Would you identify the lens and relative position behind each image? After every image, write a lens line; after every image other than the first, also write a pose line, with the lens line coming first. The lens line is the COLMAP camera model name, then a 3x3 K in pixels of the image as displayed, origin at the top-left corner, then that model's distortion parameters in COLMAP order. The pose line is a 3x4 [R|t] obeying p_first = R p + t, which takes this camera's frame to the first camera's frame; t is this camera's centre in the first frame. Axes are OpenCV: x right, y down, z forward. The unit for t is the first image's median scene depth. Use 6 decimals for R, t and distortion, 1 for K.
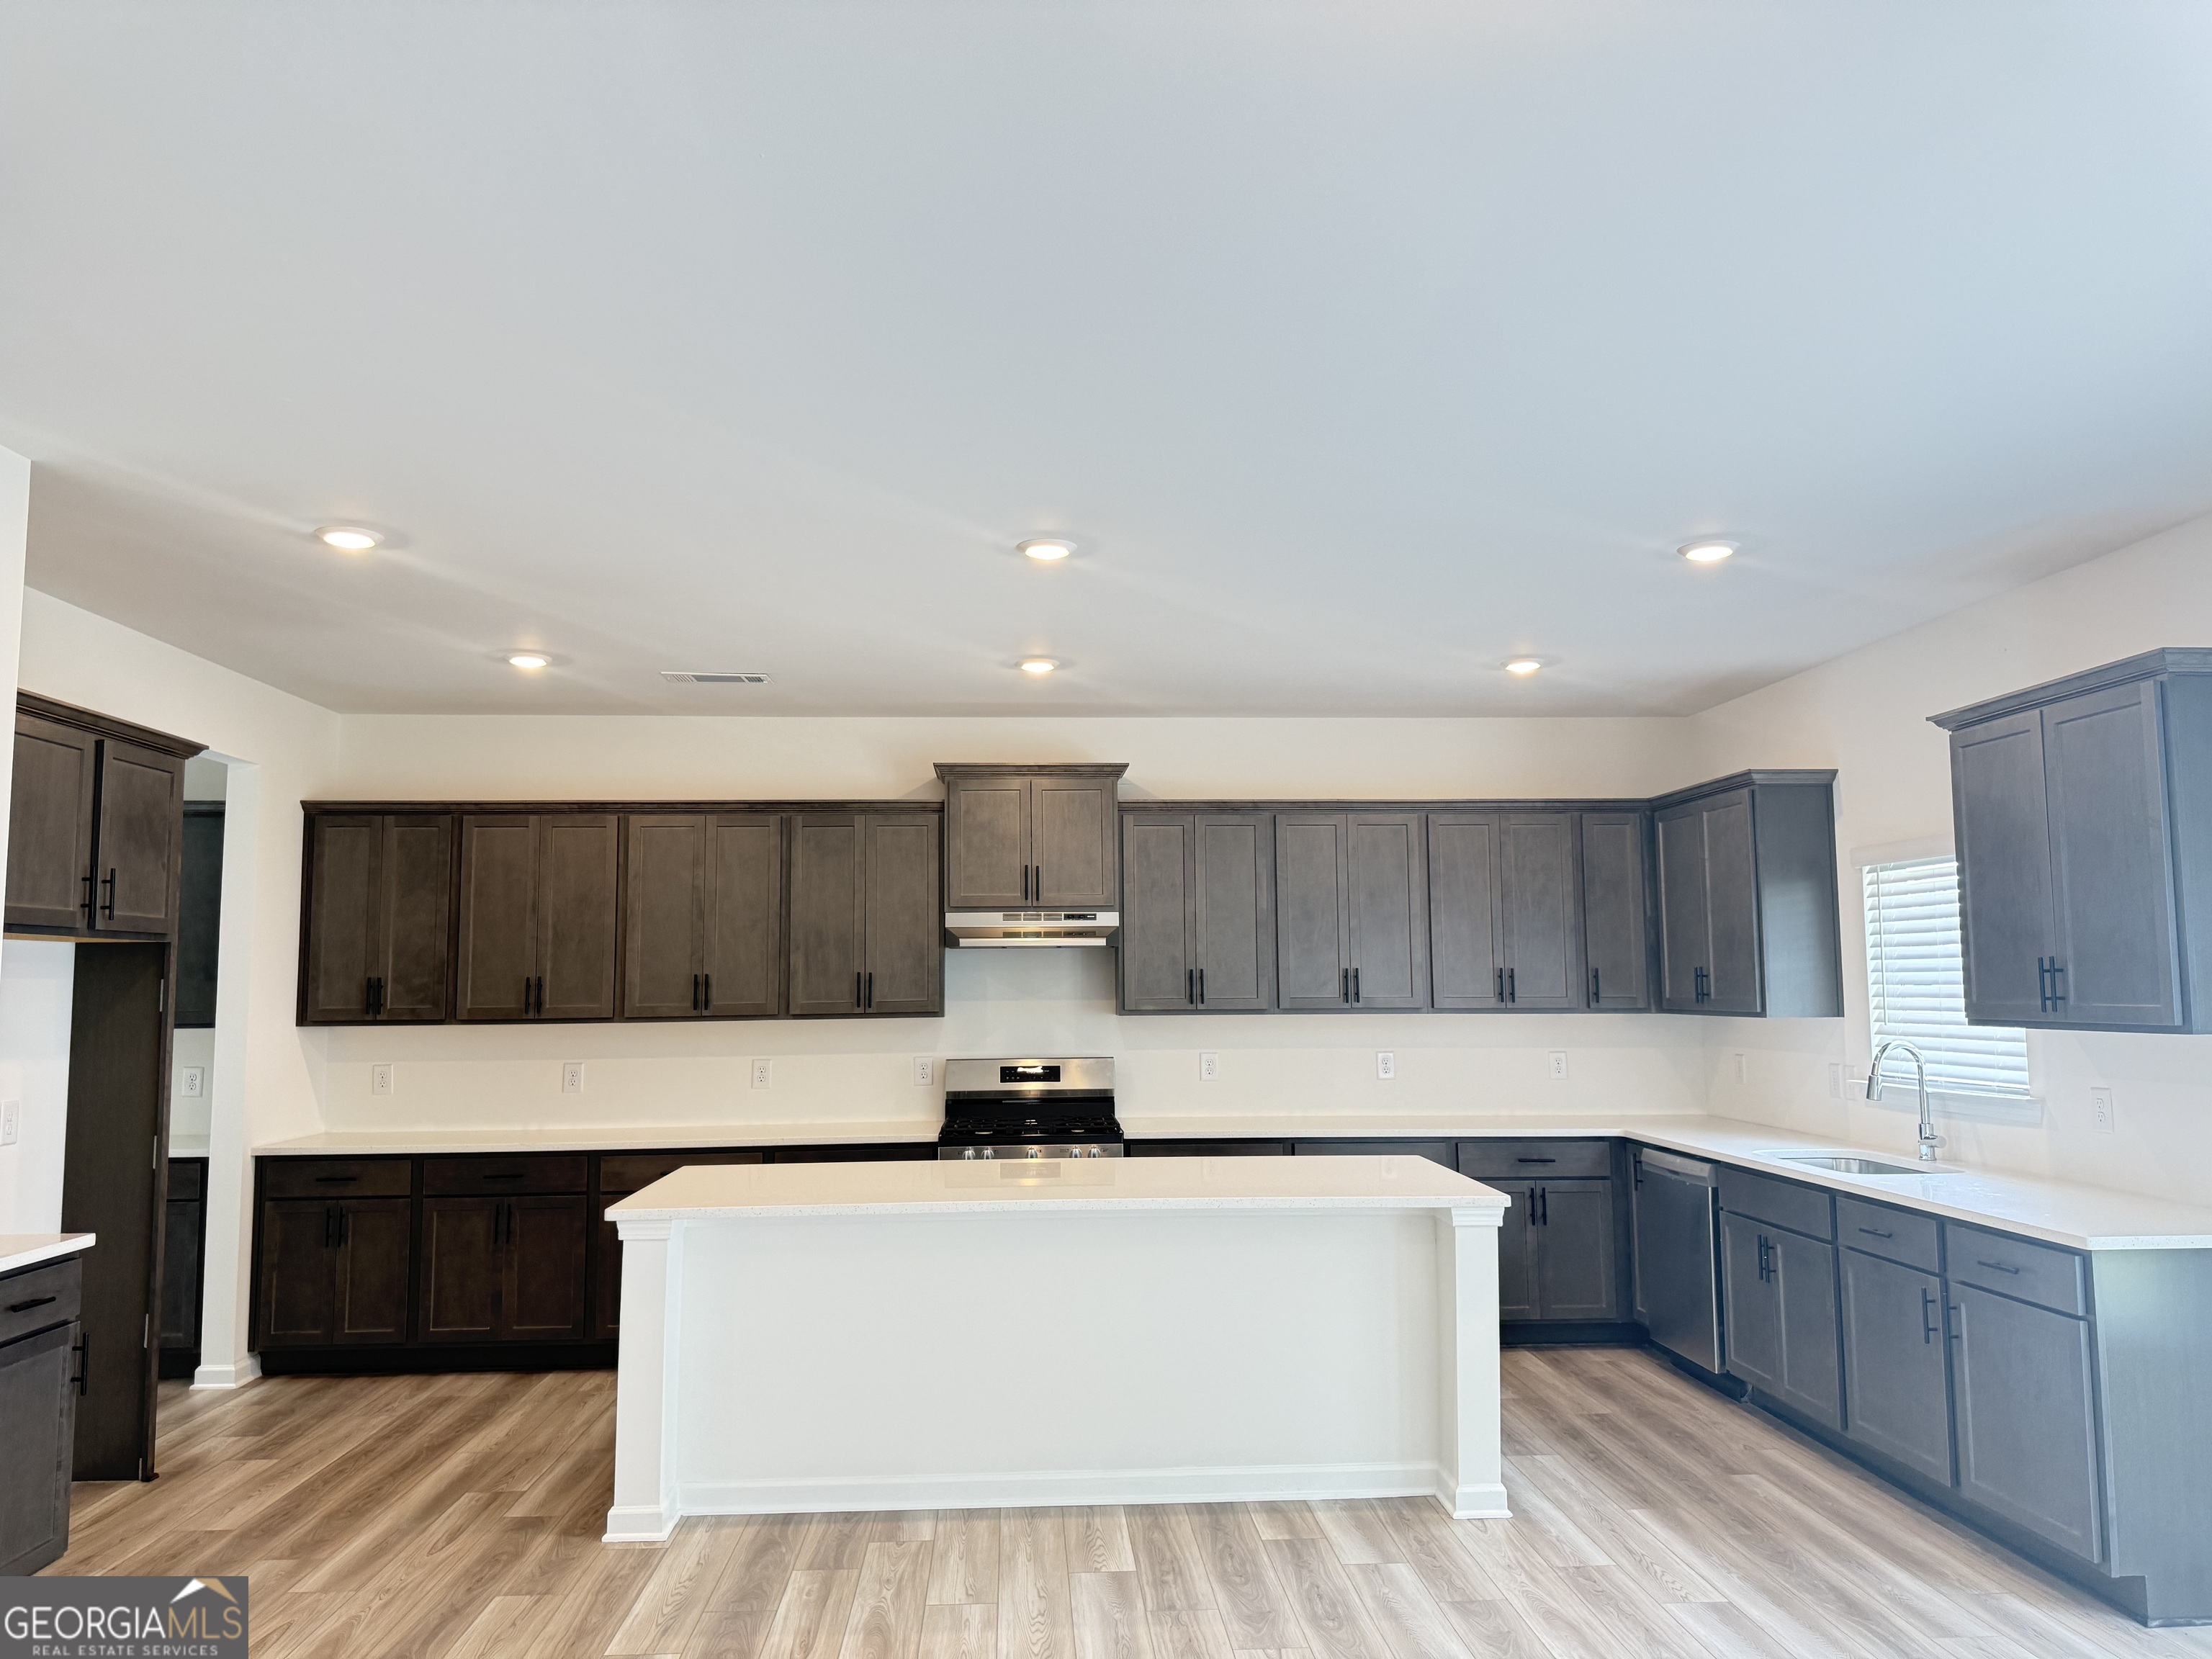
lens RADIAL K [[1566.5, 0, 1115.2], [0, 1566.5, 857.9], [0, 0, 1]] dist [0.058621, -0.064207]
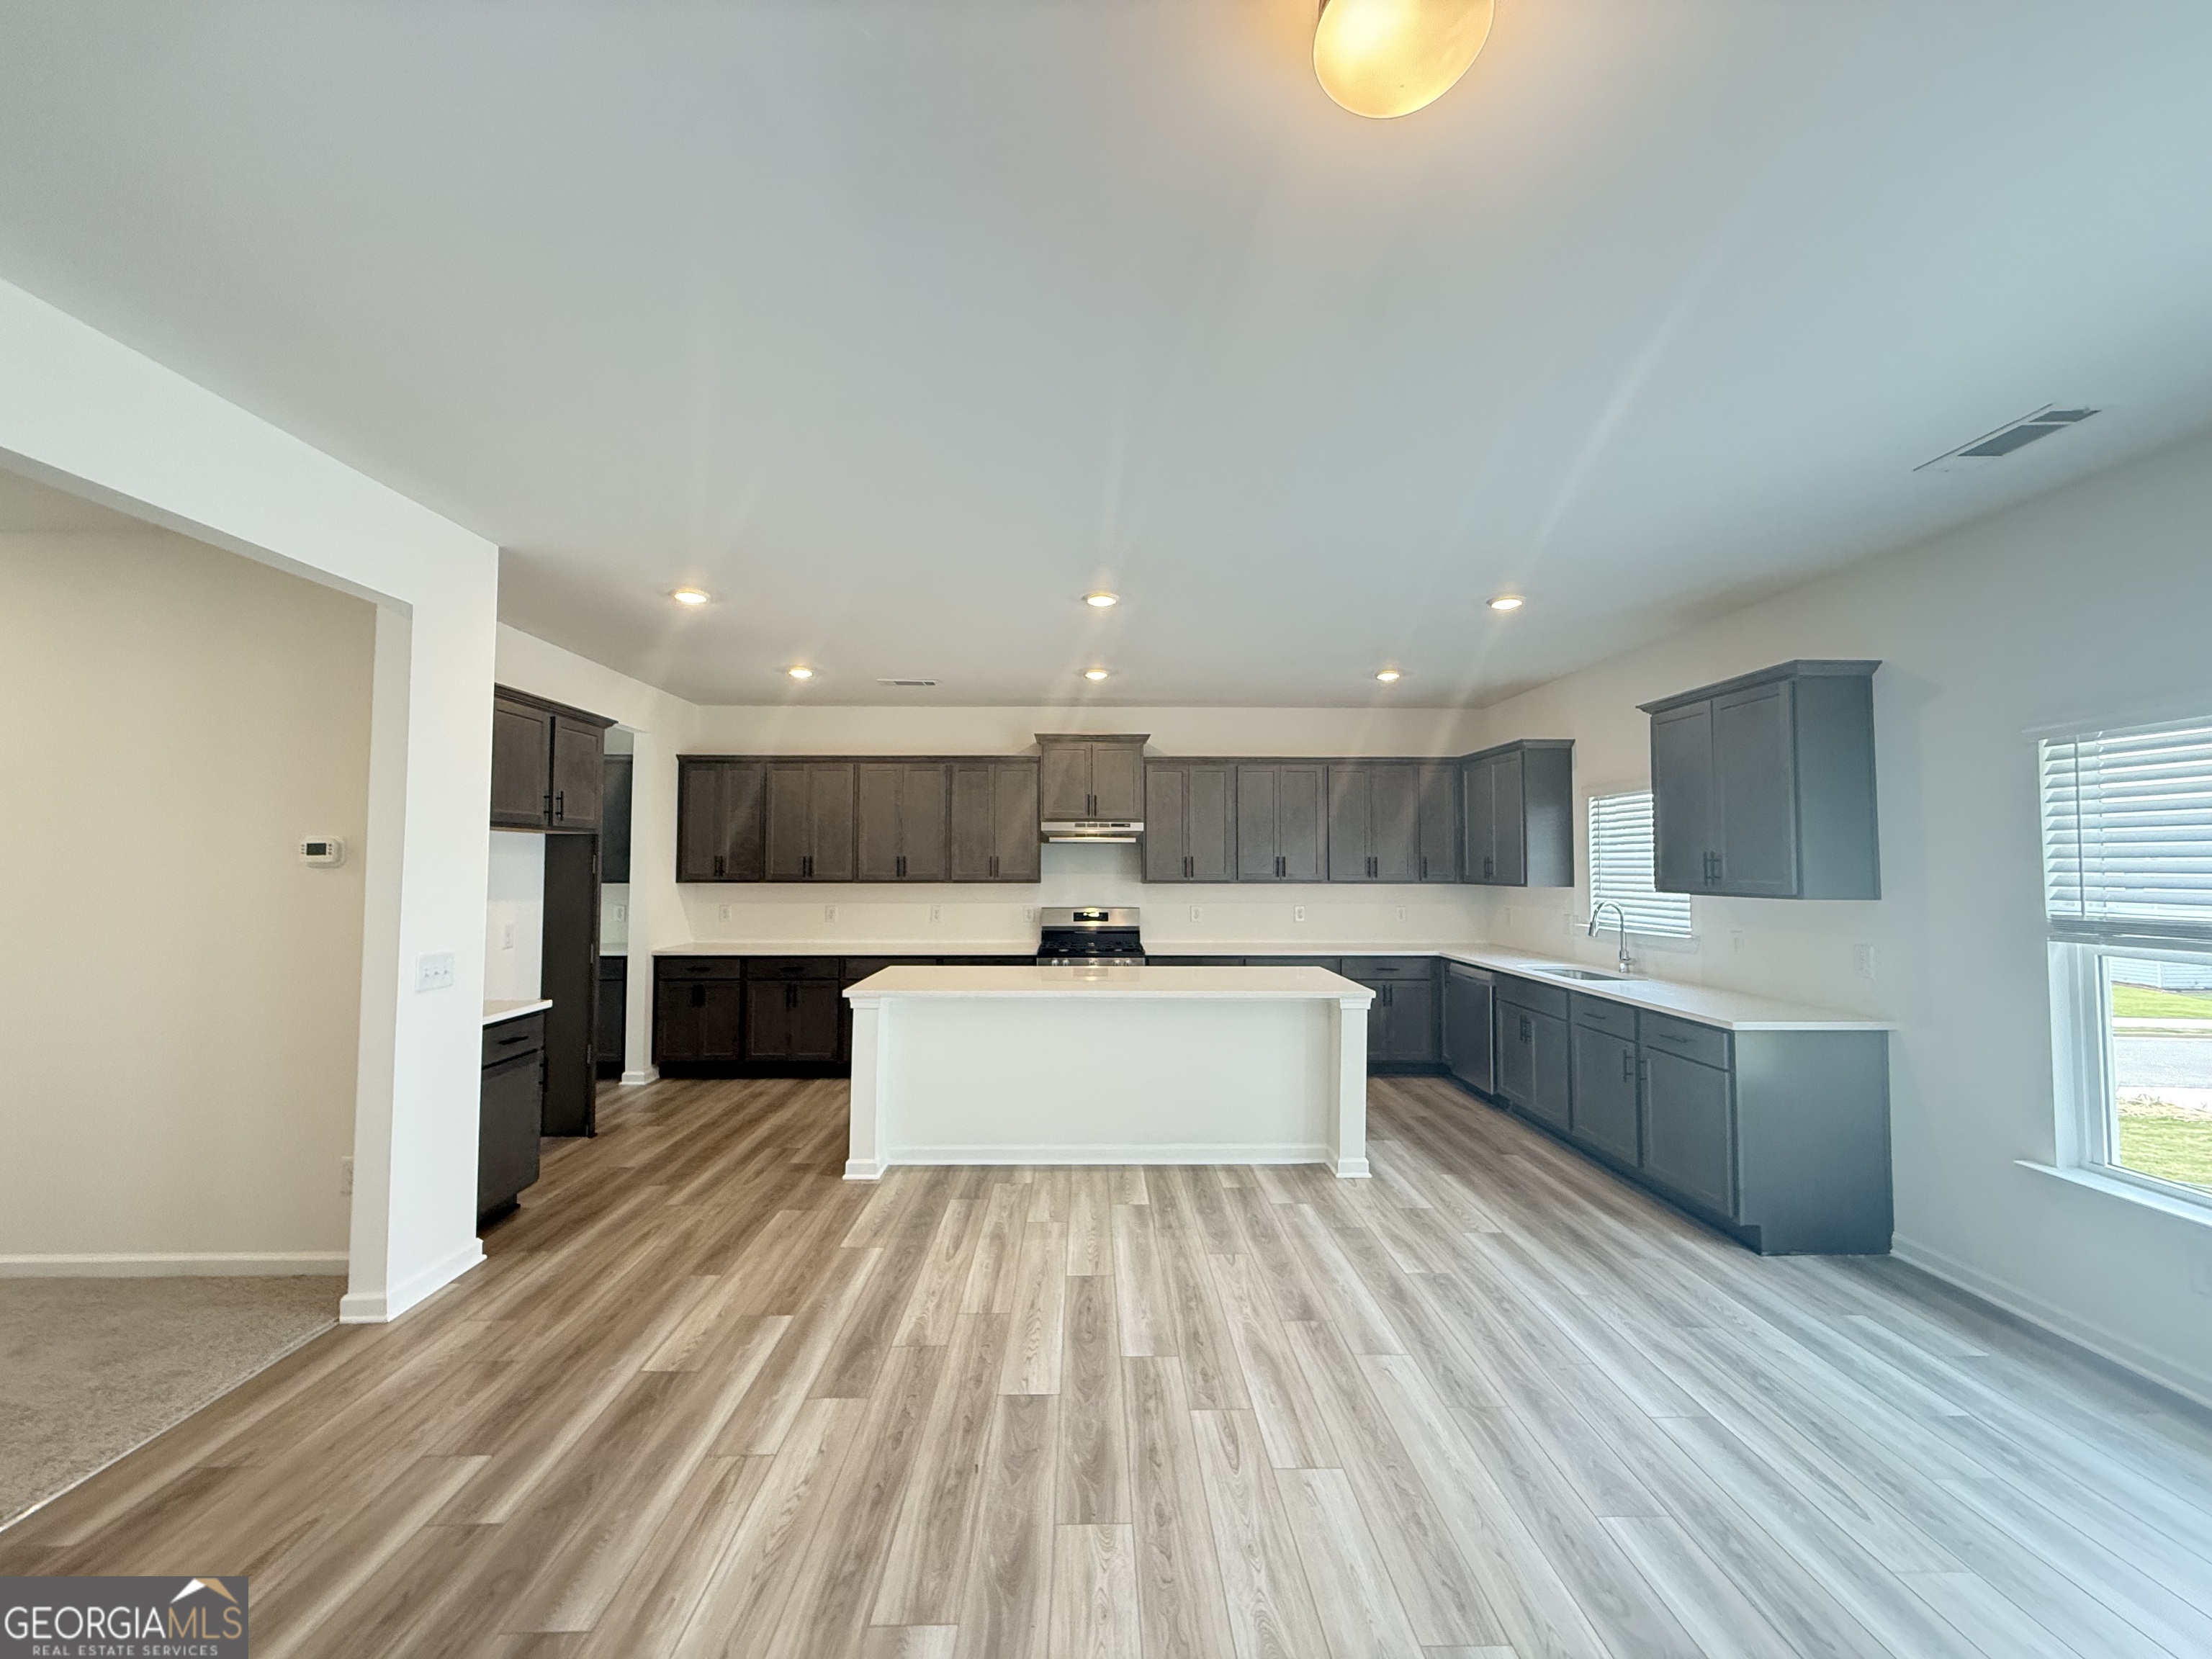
lens RADIAL K [[879.9, 0, 1090.4], [0, 879.9, 842.7], [0, 0, 1]] dist [-0.003365, 0.001485]
pose [[0.998195, 0.007858, -0.059546, 0.002286], [-0.004592, 0.998488, 0.054783, 0.005905], [0.059886, -0.054410, 0.996721, 0.054583]]
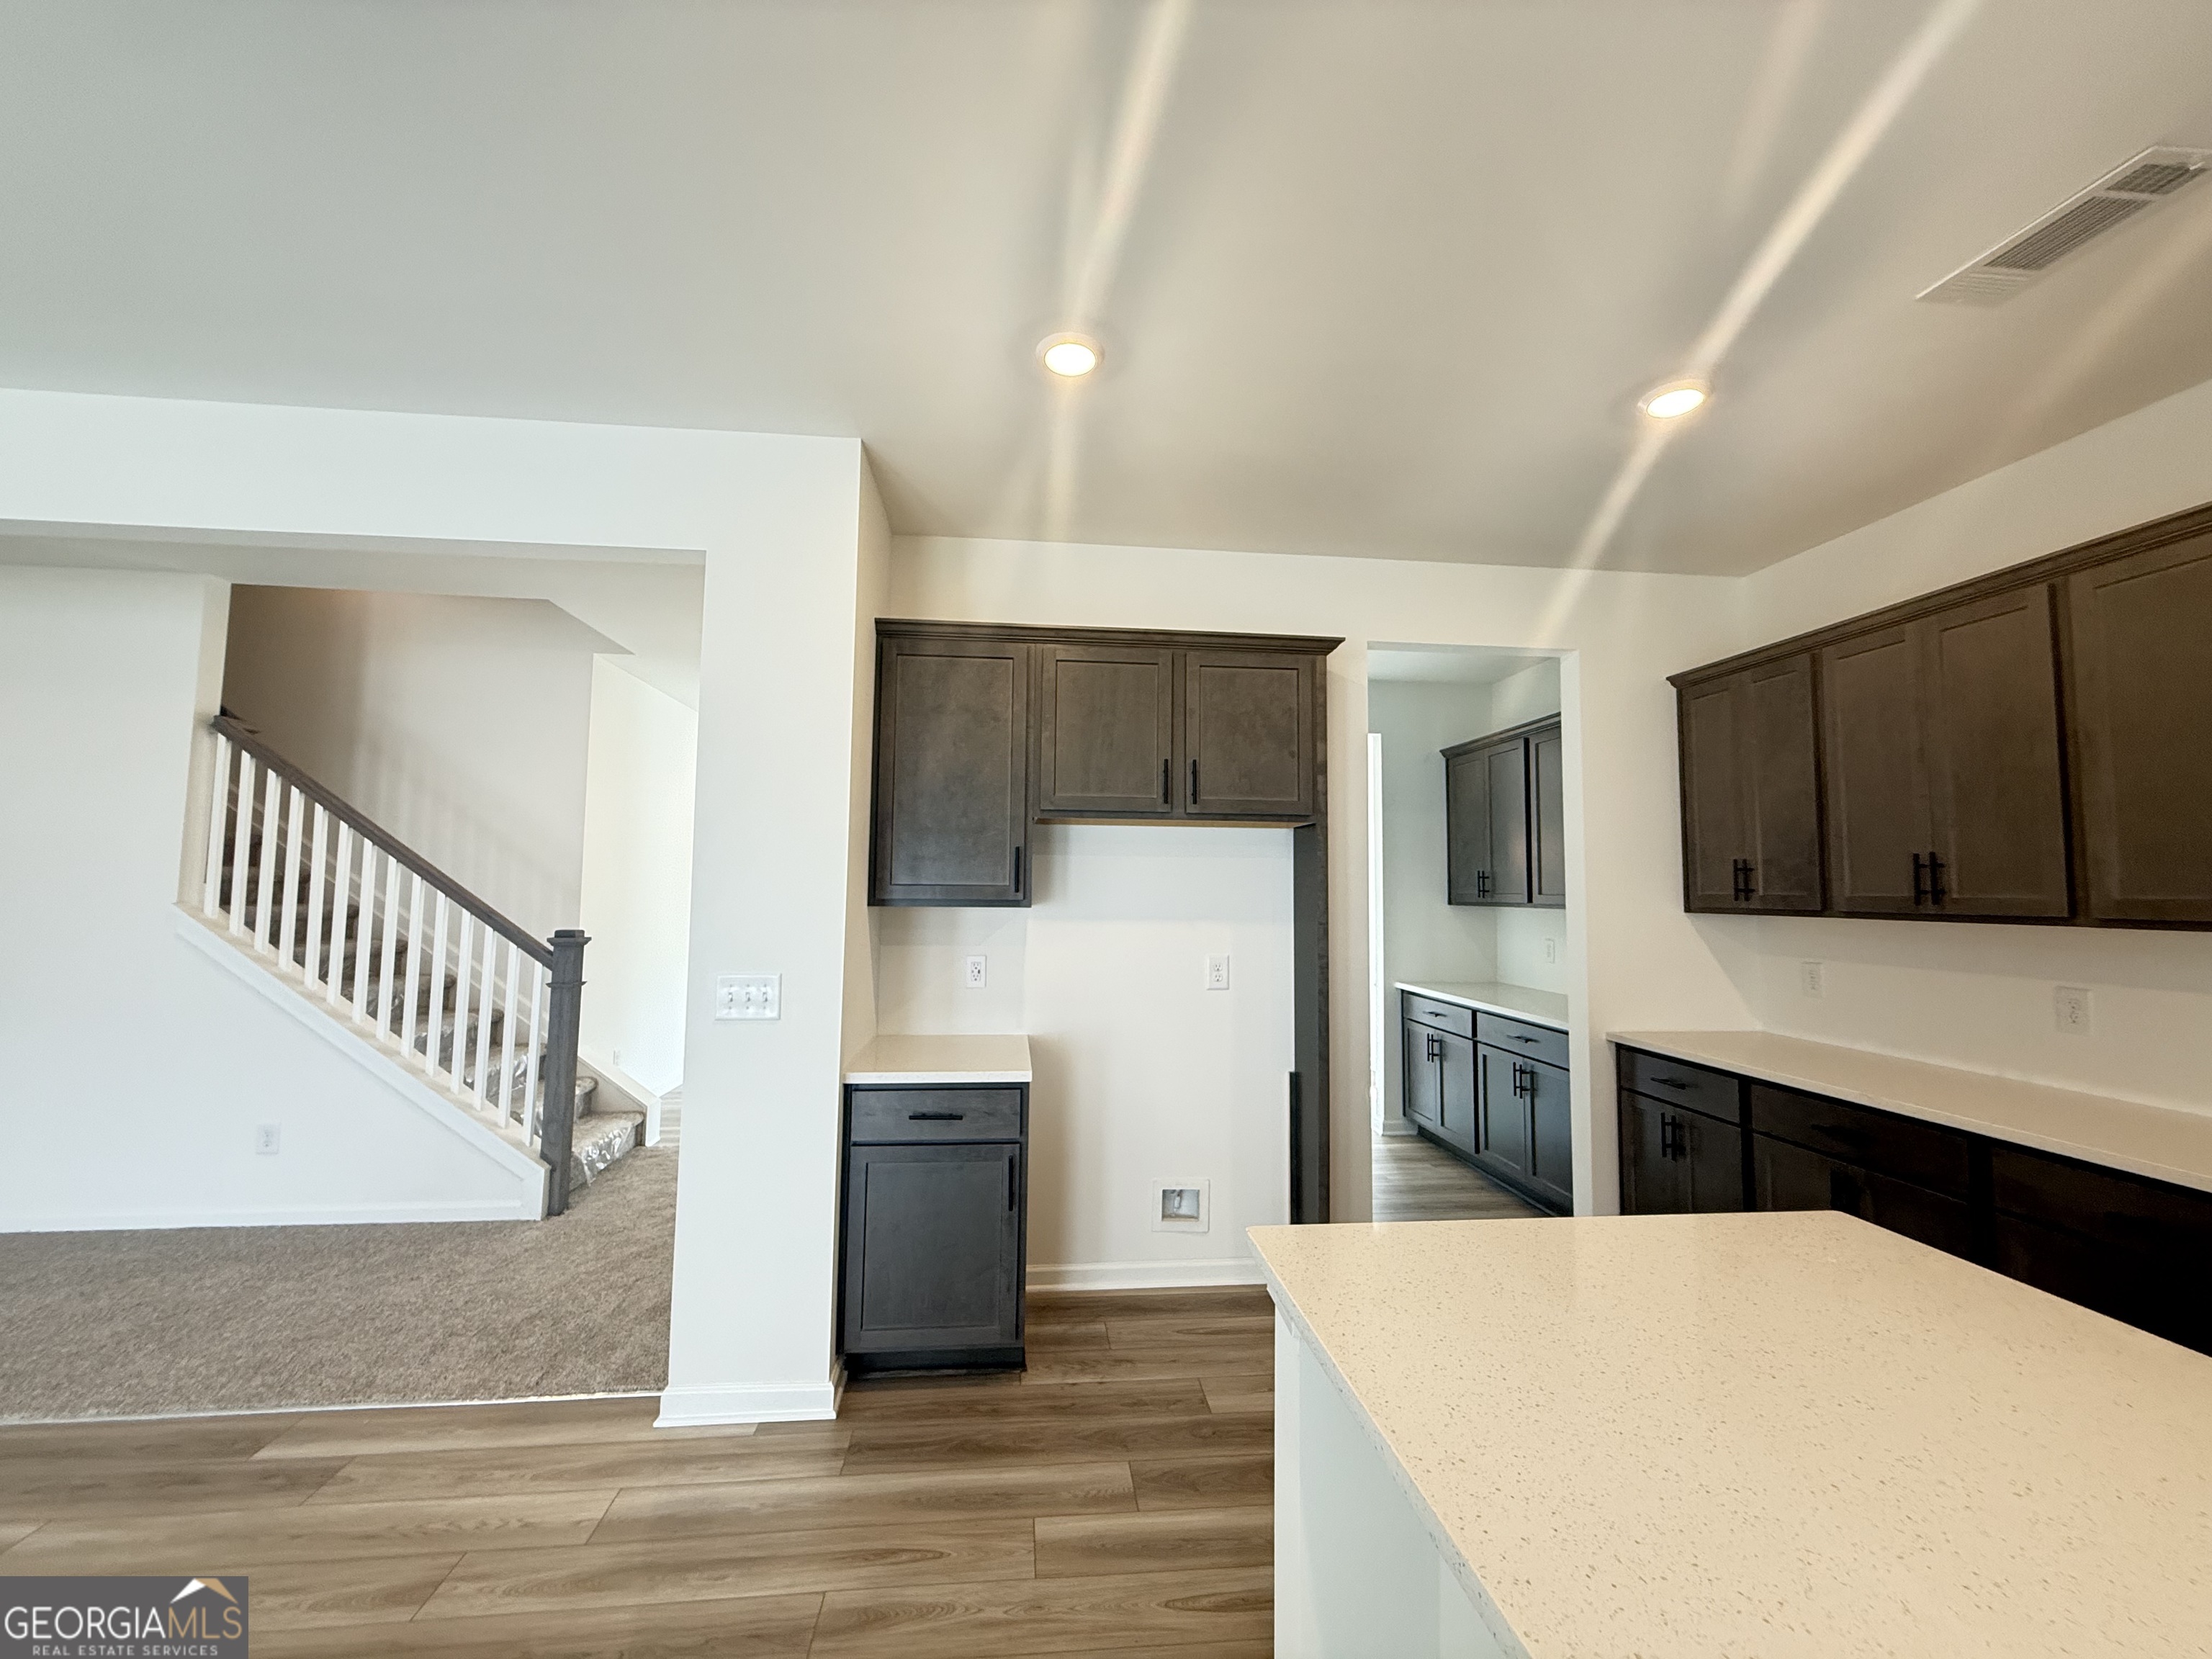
lens RADIAL K [[879.9, 0, 1099.9], [0, 879.9, 828.7], [0, 0, 1]] dist [-0.003365, 0.001485]
pose [[0.031477, -0.062095, -0.997574, 0.001982], [0.069669, 0.995777, -0.059785, 0.068636], [0.997073, -0.067618, 0.035670, 0.687423]]
